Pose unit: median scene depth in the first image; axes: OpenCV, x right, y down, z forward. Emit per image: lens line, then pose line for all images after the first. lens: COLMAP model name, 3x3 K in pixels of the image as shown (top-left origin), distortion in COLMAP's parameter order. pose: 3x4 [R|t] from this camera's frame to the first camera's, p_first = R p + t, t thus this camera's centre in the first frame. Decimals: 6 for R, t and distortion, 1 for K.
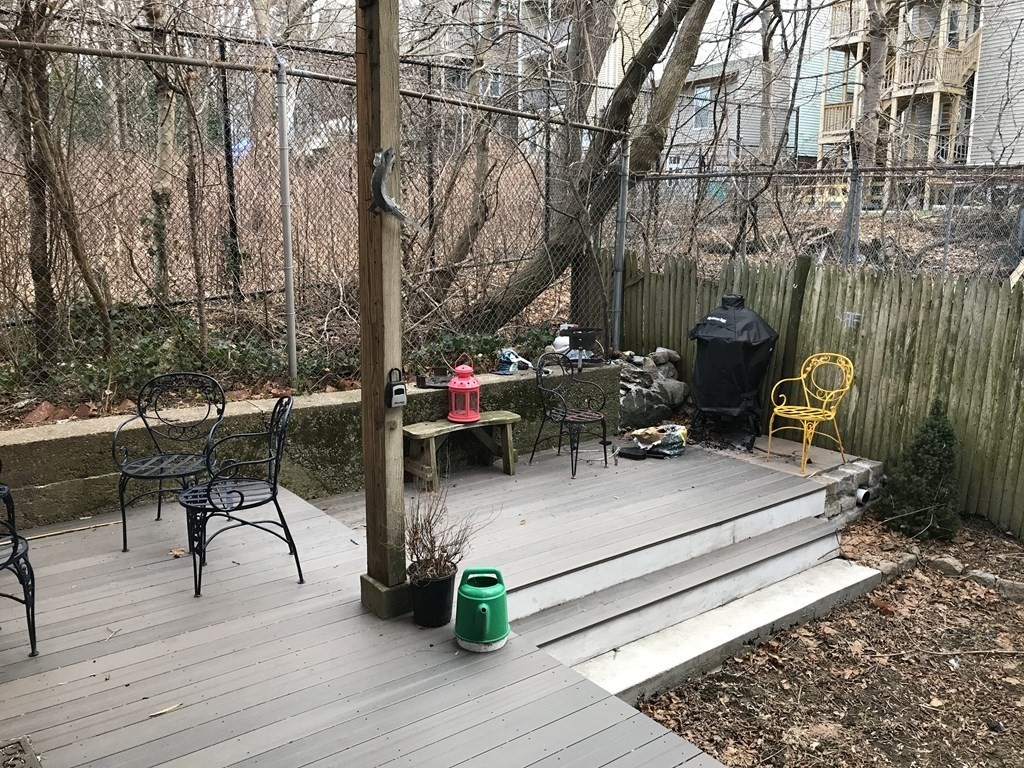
lens RADIAL K [[838.3, 0, 507.4], [0, 838.3, 387.6], [0, 0, 1]] dist [0.058720, -0.054179]
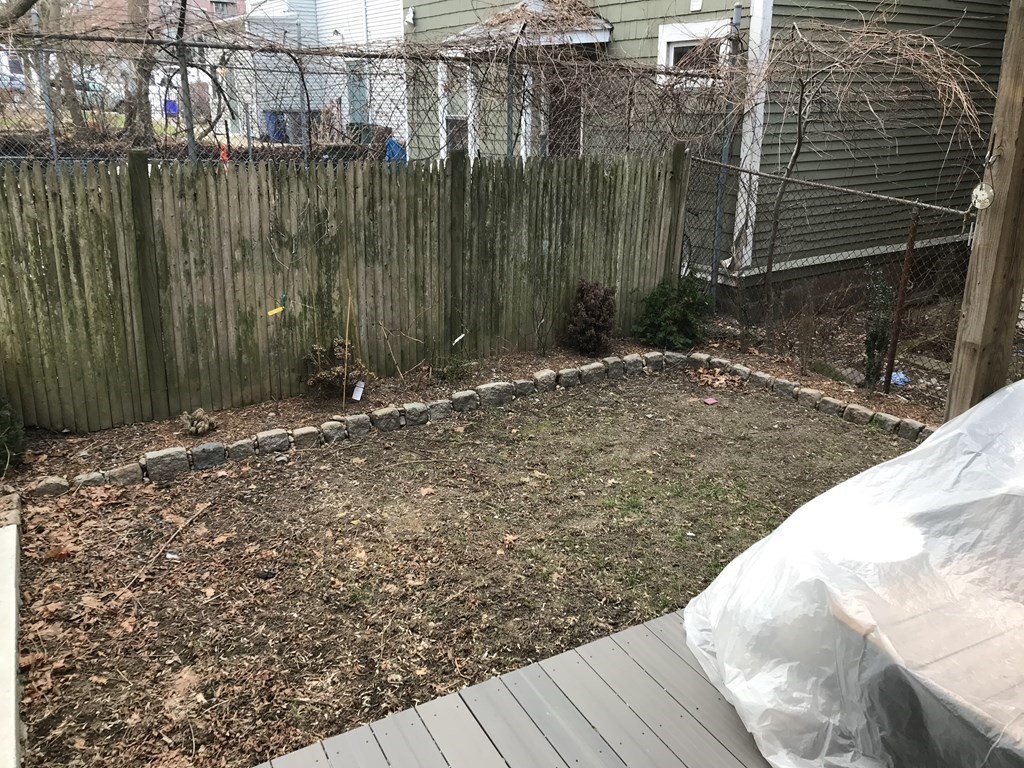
lens RADIAL K [[838.3, 0, 507.9], [0, 838.3, 381.1], [0, 0, 1]] dist [0.058720, -0.054179]
pose [[0.150530, -0.321120, 0.934999, -0.259997], [0.204552, 0.935426, 0.288335, -0.068057], [-0.967212, 0.147853, 0.206496, 0.369949]]
